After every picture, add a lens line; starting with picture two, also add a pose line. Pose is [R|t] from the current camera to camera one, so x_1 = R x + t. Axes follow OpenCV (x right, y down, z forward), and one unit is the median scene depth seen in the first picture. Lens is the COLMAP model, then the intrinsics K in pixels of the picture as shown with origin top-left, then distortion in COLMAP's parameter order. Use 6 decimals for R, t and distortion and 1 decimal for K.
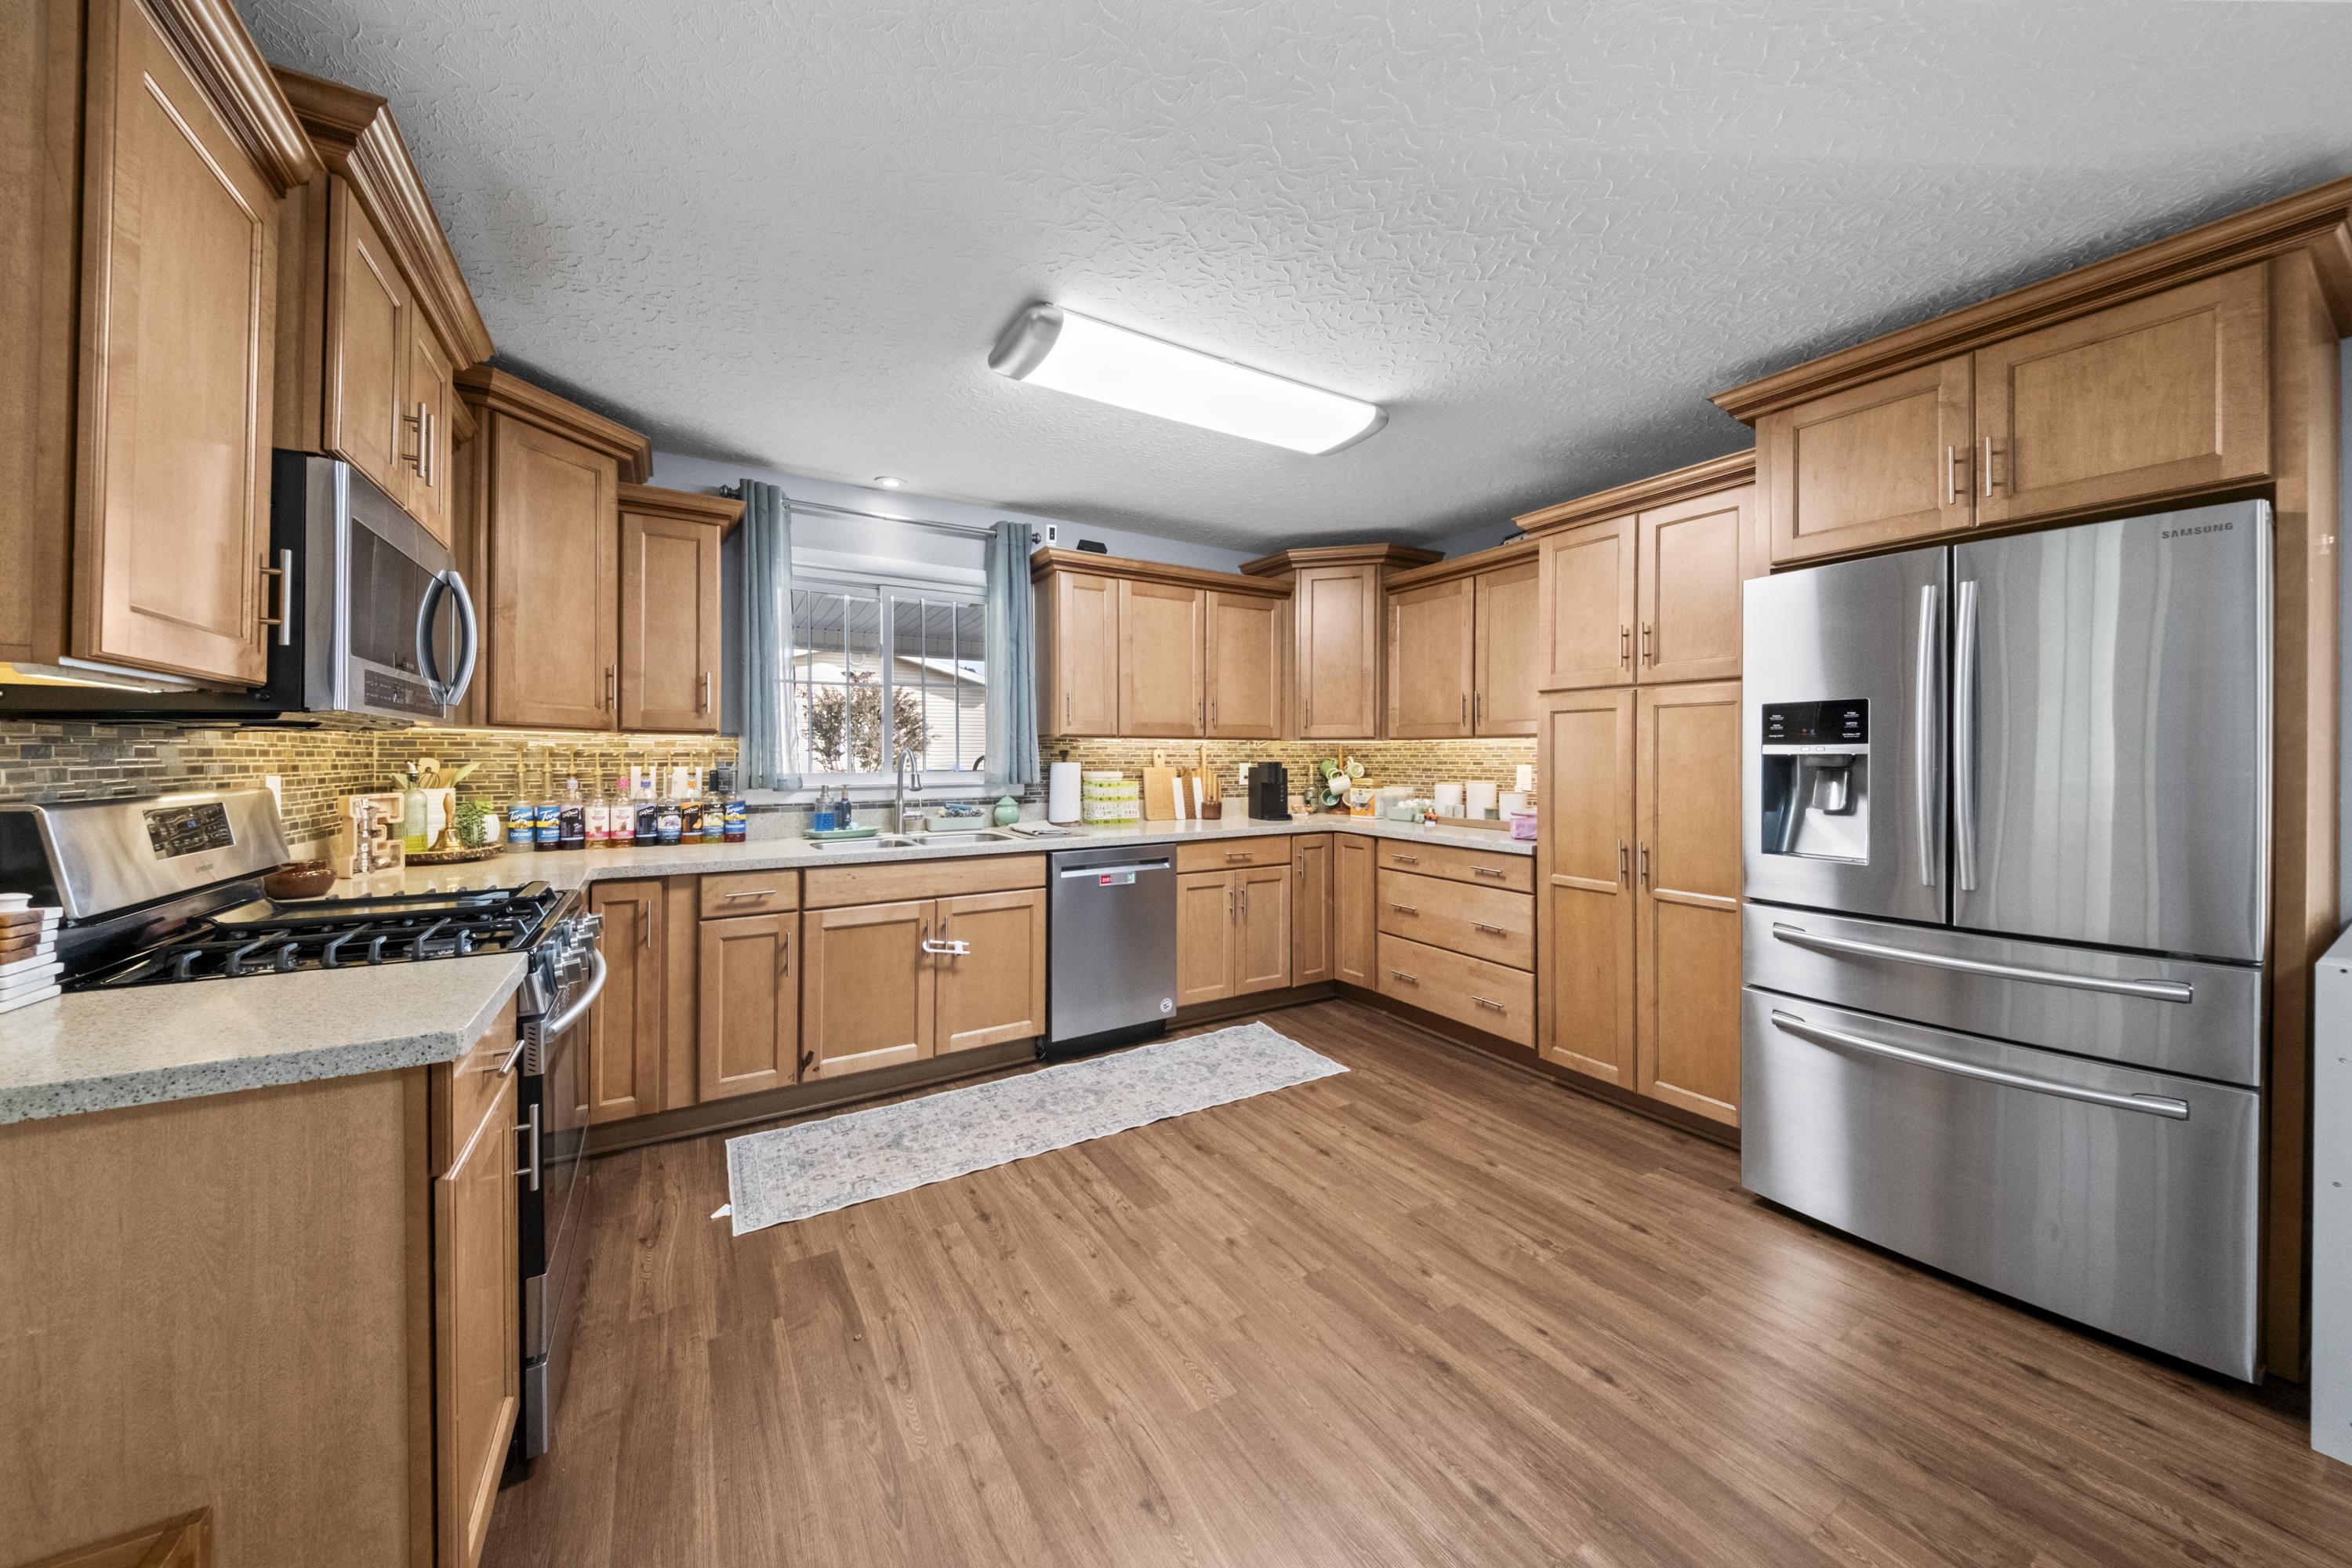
lens RADIAL K [[812.4, 0, 1169.1], [0, 812.4, 756.5], [0, 0, 1]] dist [0.011790, -0.004794]
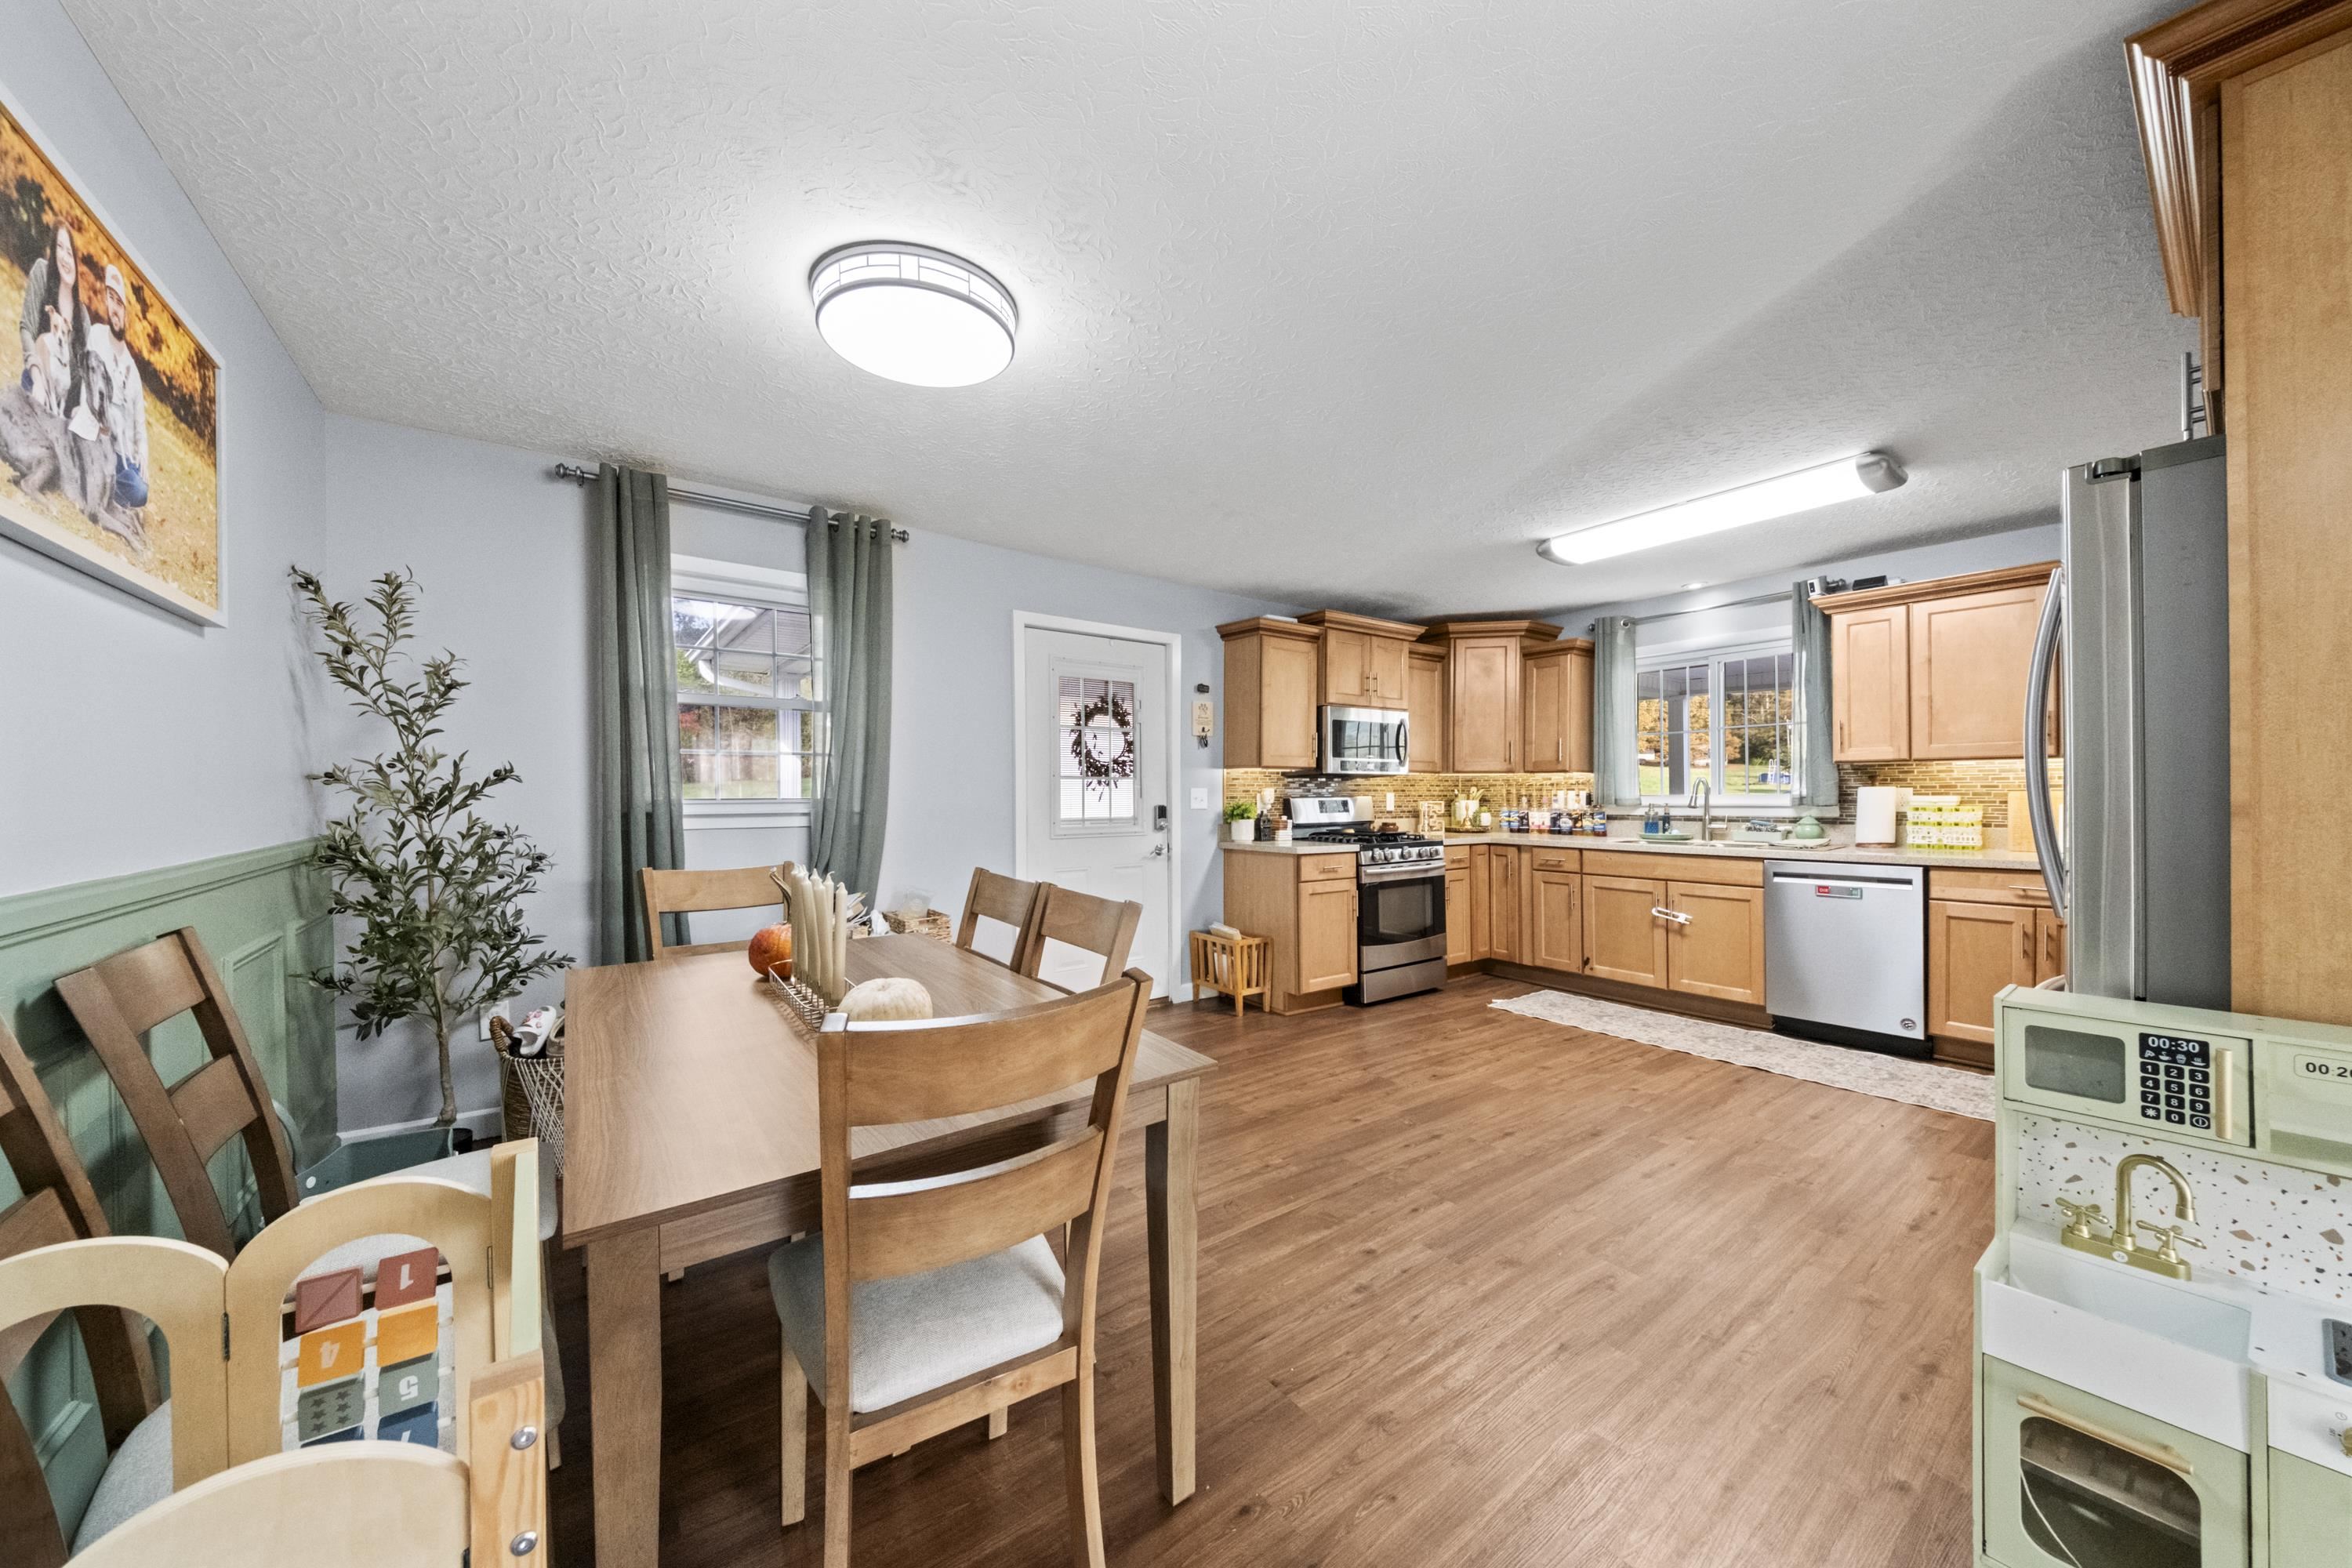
lens RADIAL K [[812.4, 0, 1139.6], [0, 812.4, 790.0], [0, 0, 1]] dist [0.011790, -0.004794]
pose [[0.062686, -0.003160, -0.998028, 1.271939], [0.004385, 0.999986, -0.002891, 0.013989], [0.998024, -0.004195, 0.062699, -0.039767]]
